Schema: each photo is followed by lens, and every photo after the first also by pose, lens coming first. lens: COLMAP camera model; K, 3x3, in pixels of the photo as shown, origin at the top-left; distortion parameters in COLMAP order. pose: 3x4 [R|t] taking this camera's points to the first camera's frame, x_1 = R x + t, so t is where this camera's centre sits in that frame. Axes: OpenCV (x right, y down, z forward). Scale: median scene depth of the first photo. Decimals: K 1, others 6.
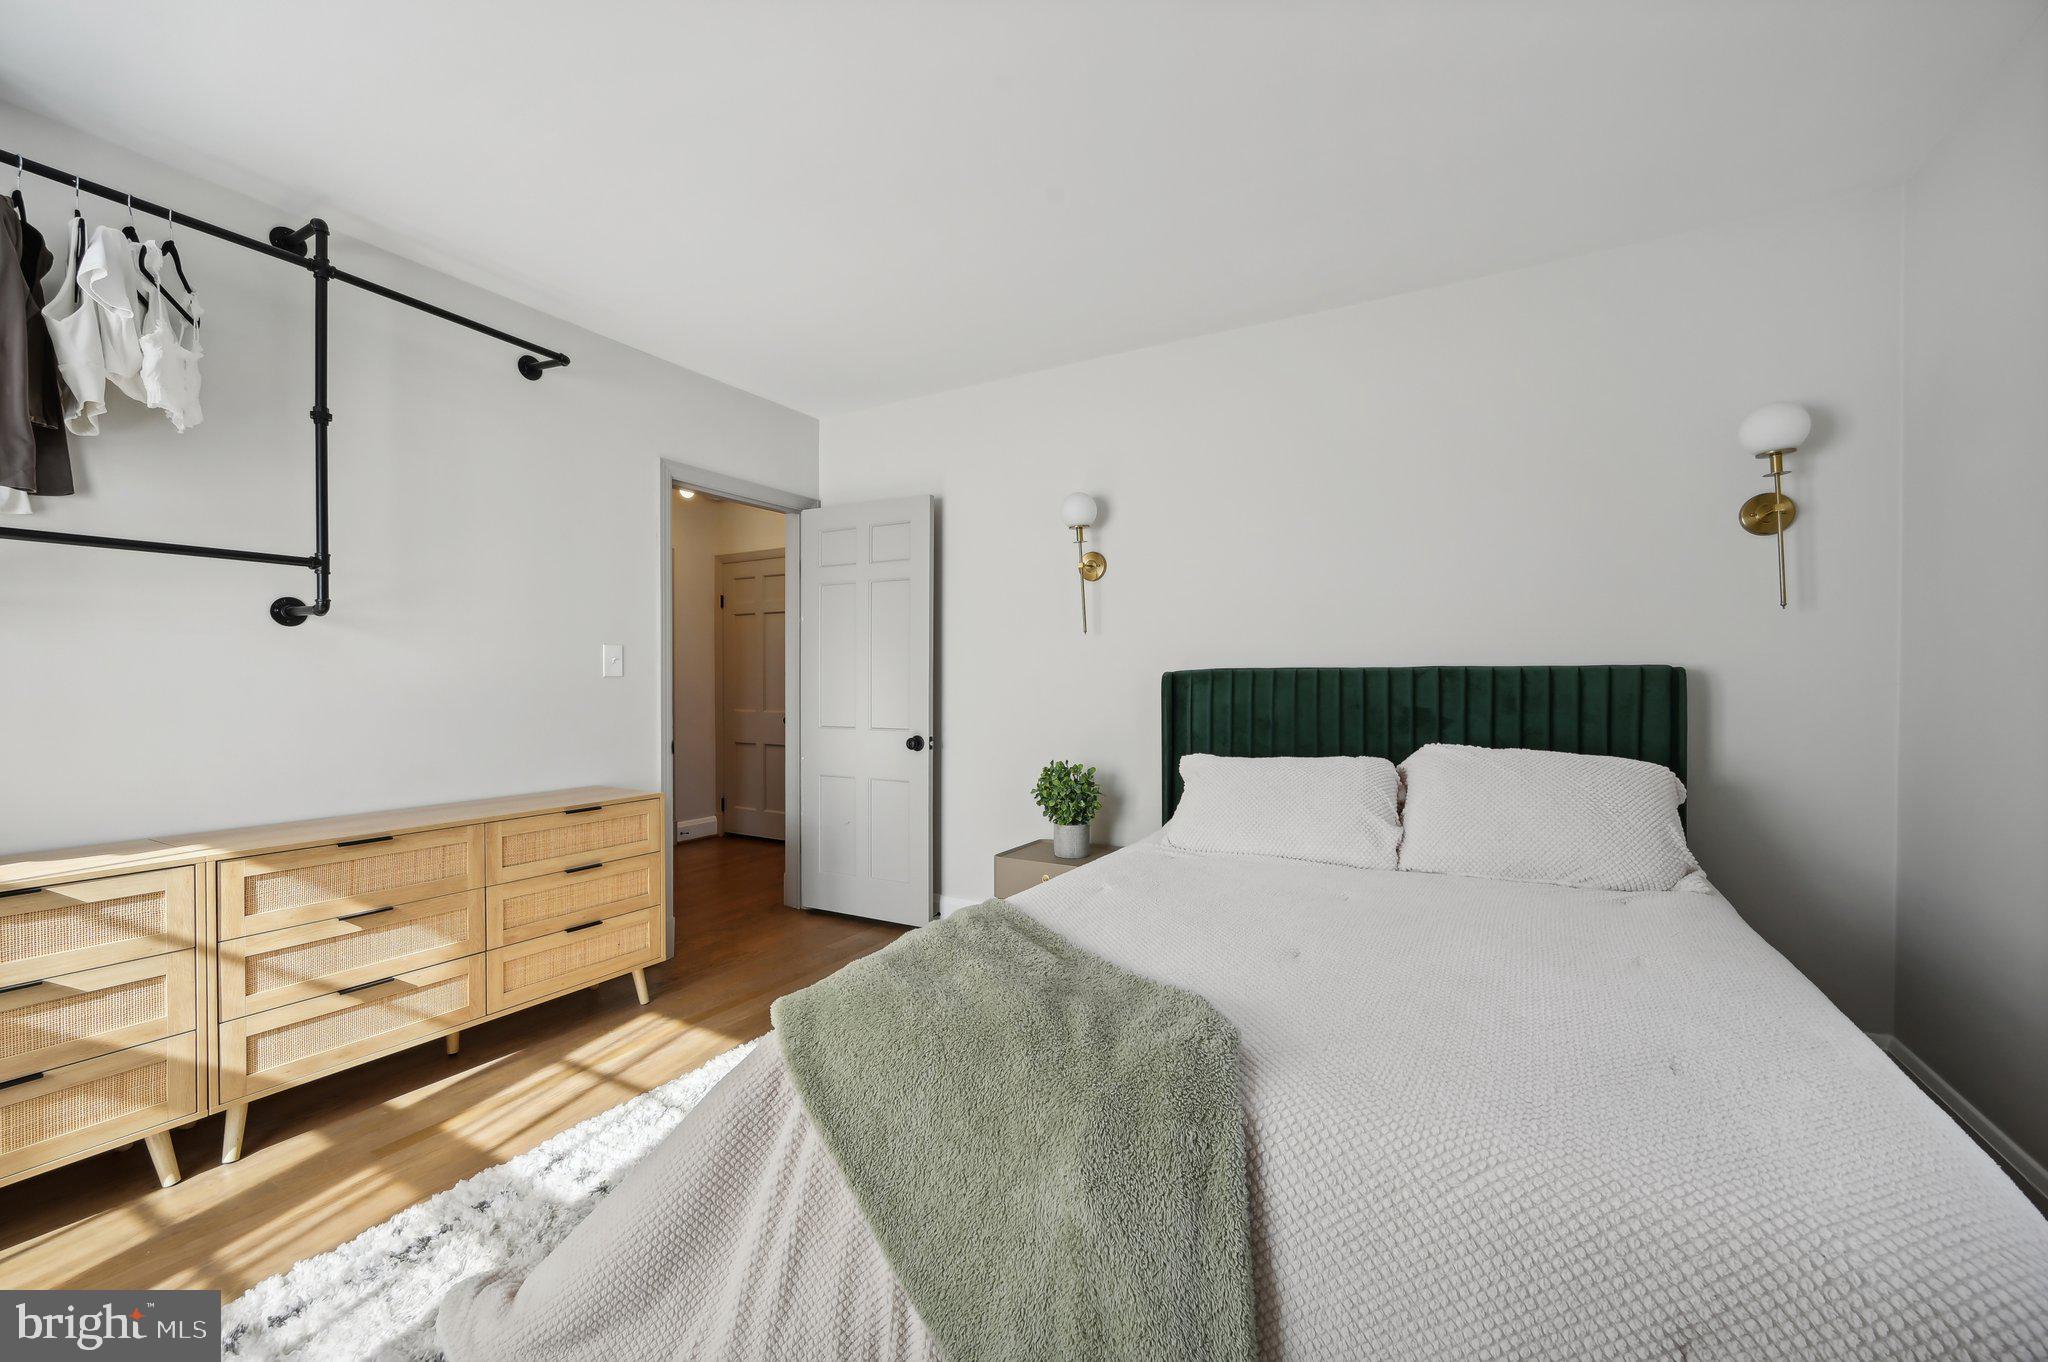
lens RADIAL K [[811.1, 0, 1027.7], [0, 811.1, 686.5], [0, 0, 1]] dist [0.000894, 0.000366]
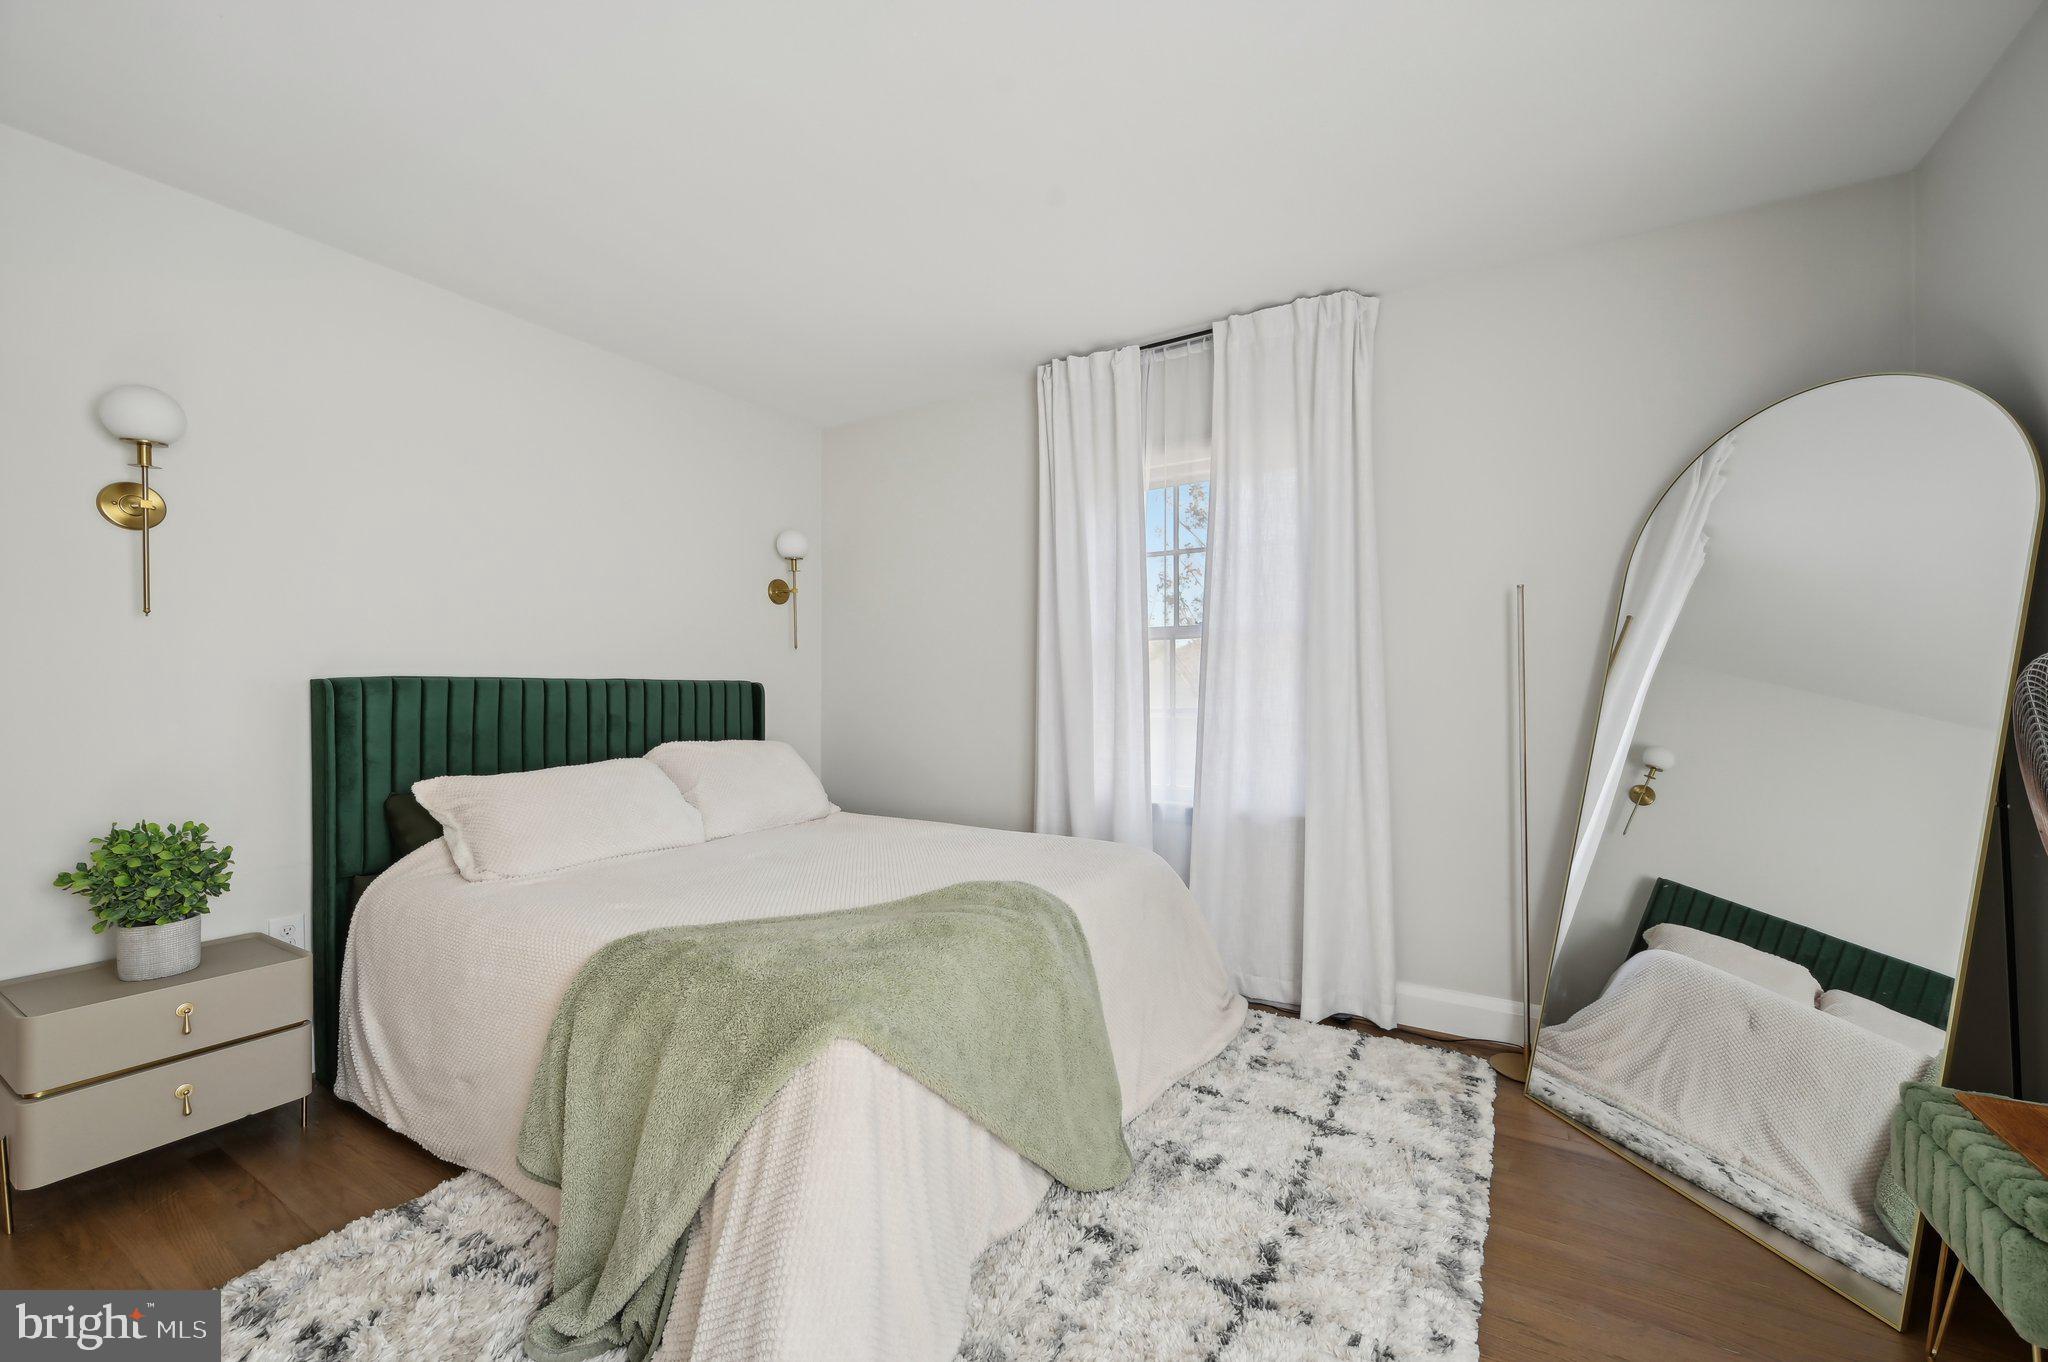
lens RADIAL K [[811.1, 0, 1027.7], [0, 811.1, 686.5], [0, 0, 1]] dist [0.000894, 0.000366]
pose [[0.051530, 0.003330, 0.998666, -0.627325], [0.006789, 0.999970, -0.003684, -0.005242], [-0.998648, 0.006970, 0.051506, 0.351409]]
